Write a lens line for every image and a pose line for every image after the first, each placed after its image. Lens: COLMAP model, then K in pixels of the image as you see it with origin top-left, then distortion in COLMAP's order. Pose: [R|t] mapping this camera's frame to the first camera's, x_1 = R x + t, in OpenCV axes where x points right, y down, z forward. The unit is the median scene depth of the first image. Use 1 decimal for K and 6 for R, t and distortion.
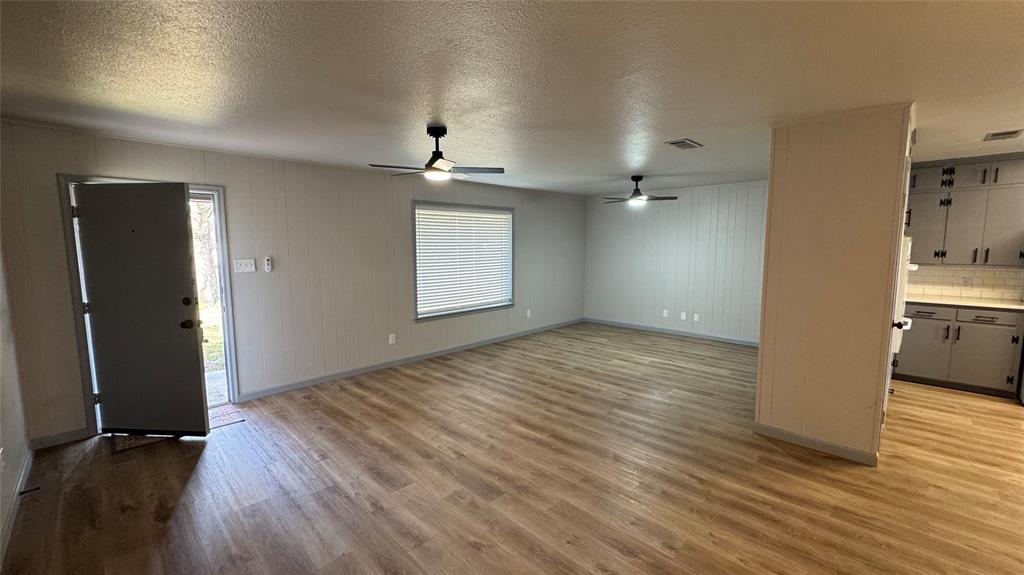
lens RADIAL K [[409.0, 0, 512.2], [0, 409.0, 286.7], [0, 0, 1]] dist [-0.001129, -0.001395]
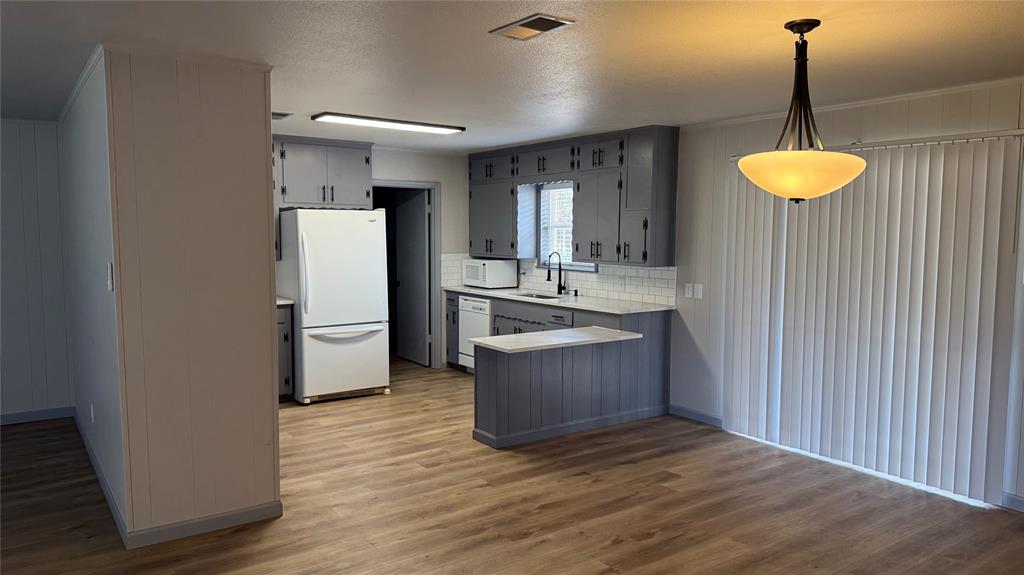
lens RADIAL K [[713.0, 0, 520.0], [0, 713.0, 285.0], [0, 0, 1]] dist [0.036799, -0.020692]
pose [[0.172326, -0.073057, 0.982327, -0.212311], [0.101199, 0.993282, 0.056119, -0.020571], [-0.979828, 0.089740, 0.178562, 0.144617]]
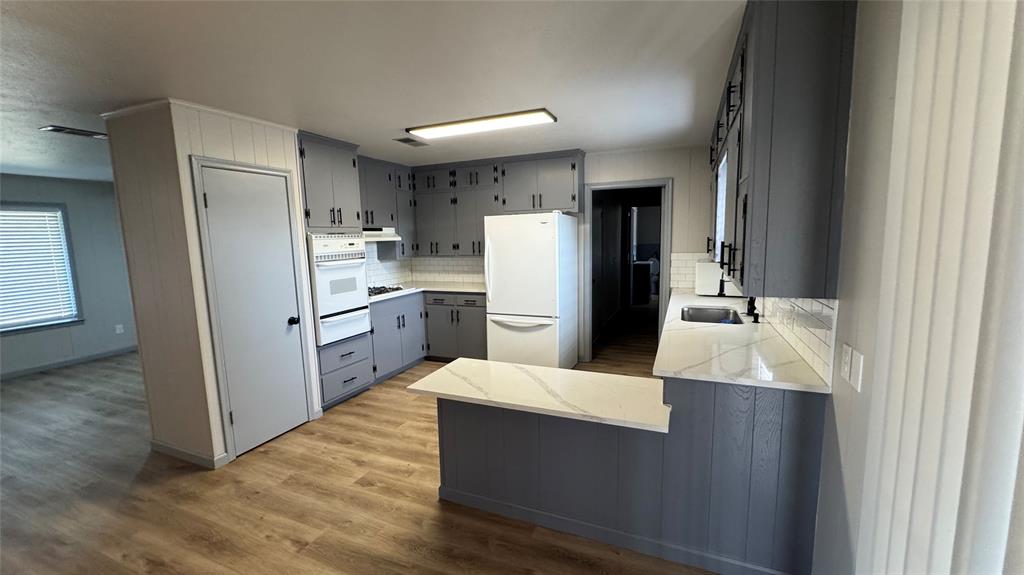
lens RADIAL K [[409.0, 0, 506.1], [0, 409.0, 285.5], [0, 0, 1]] dist [-0.001129, -0.001395]
pose [[0.932152, -0.064550, 0.356268, 0.702379], [0.061371, 0.997910, 0.020232, 0.011904], [-0.356829, 0.003005, 0.934165, -0.100824]]
